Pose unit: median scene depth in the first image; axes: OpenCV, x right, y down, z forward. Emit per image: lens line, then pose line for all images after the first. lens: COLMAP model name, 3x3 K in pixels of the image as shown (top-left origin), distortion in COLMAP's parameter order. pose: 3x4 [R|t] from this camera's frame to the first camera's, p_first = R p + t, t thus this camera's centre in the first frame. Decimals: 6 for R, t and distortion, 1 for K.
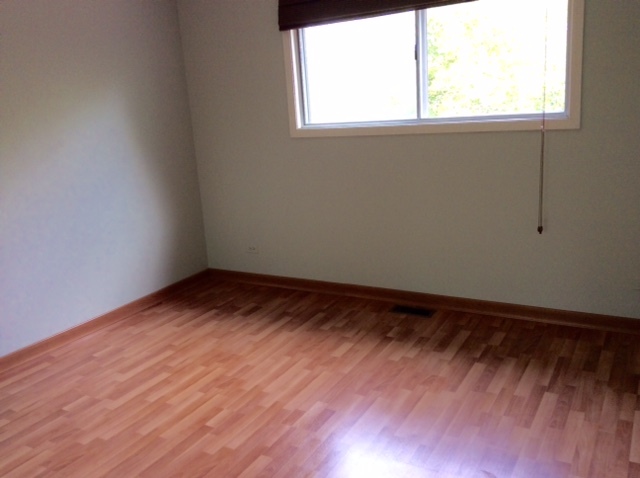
lens RADIAL K [[590.8, 0, 320.0], [0, 590.8, 239.0], [0, 0, 1]] dist [0.183811, -0.361952]
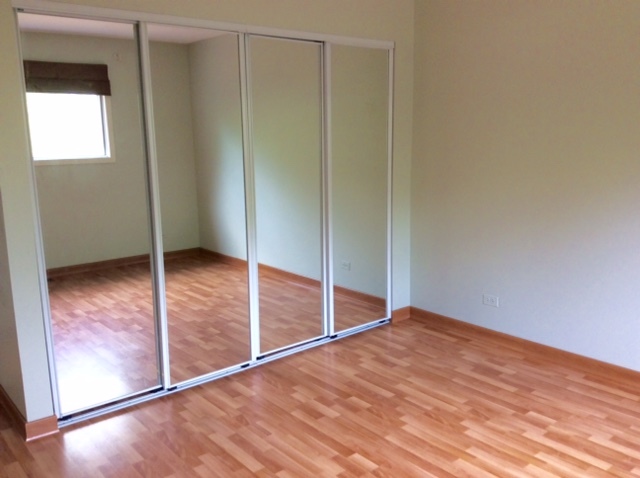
lens RADIAL K [[590.8, 0, 320.0], [0, 590.8, 239.0], [0, 0, 1]] dist [0.183811, -0.361952]
pose [[-0.349300, 0.240721, -0.905562, 0.606802], [-0.173604, 0.933079, 0.315000, -0.278508], [0.920788, 0.267239, -0.284135, 0.913390]]
